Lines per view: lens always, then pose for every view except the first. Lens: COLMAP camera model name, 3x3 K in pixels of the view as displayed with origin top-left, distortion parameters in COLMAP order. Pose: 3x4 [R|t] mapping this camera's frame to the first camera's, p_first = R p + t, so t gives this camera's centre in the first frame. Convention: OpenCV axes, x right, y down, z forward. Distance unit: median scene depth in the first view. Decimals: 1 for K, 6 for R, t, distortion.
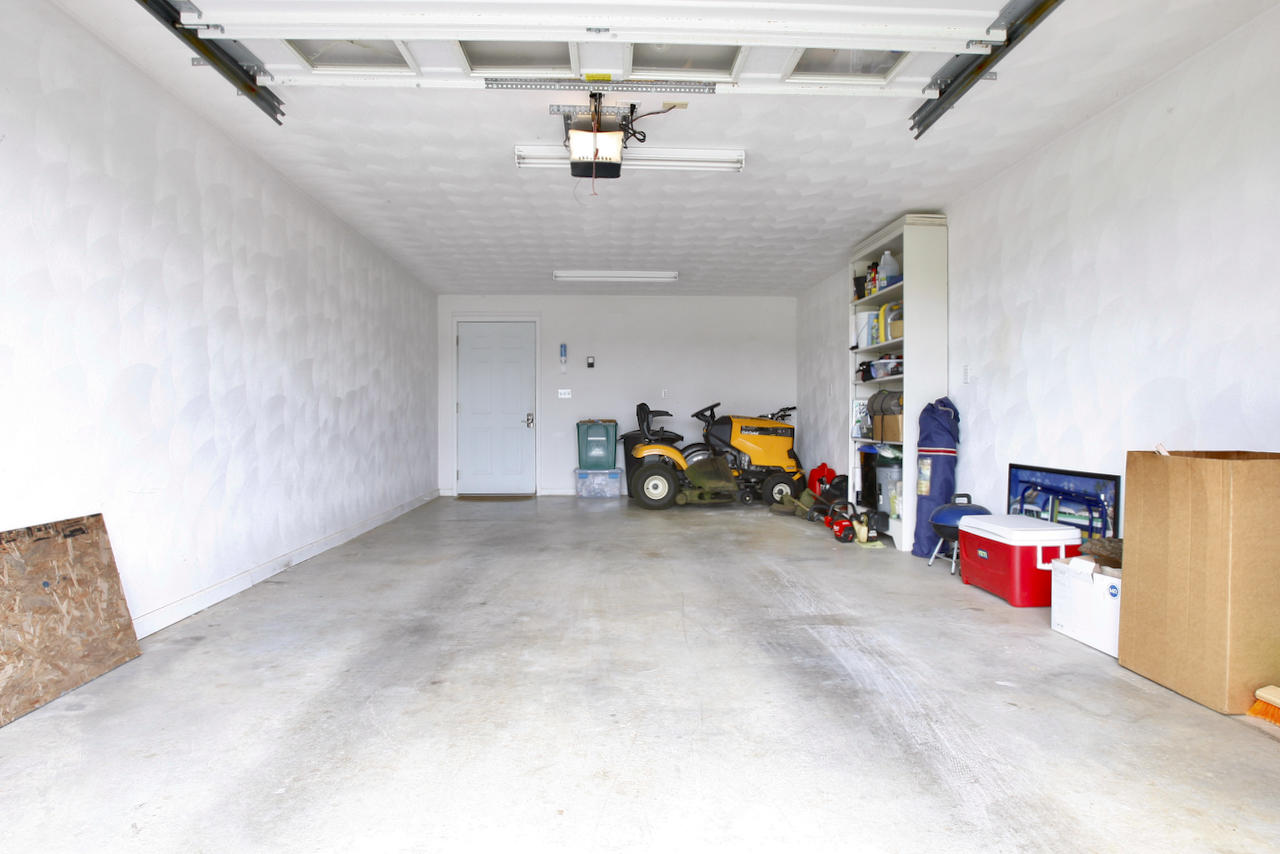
lens RADIAL K [[743.5, 0, 617.7], [0, 743.5, 432.8], [0, 0, 1]] dist [-0.086483, 0.040425]
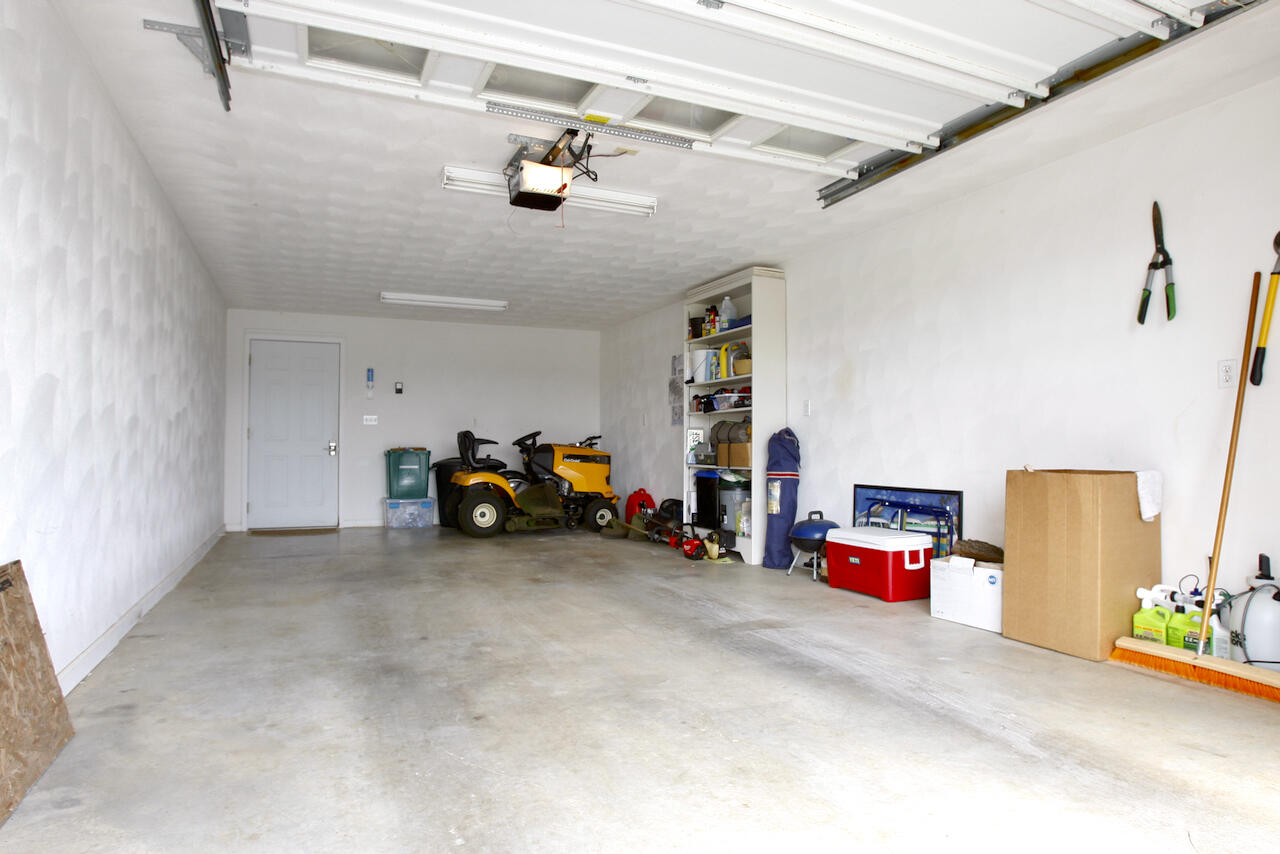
lens RADIAL K [[743.5, 0, 617.7], [0, 743.5, 432.8], [0, 0, 1]] dist [-0.086483, 0.040425]
pose [[0.933043, 0.009891, 0.359628, -0.315750], [0.004376, 0.999236, -0.038837, 0.004692], [-0.359737, 0.037810, 0.932287, 0.019589]]
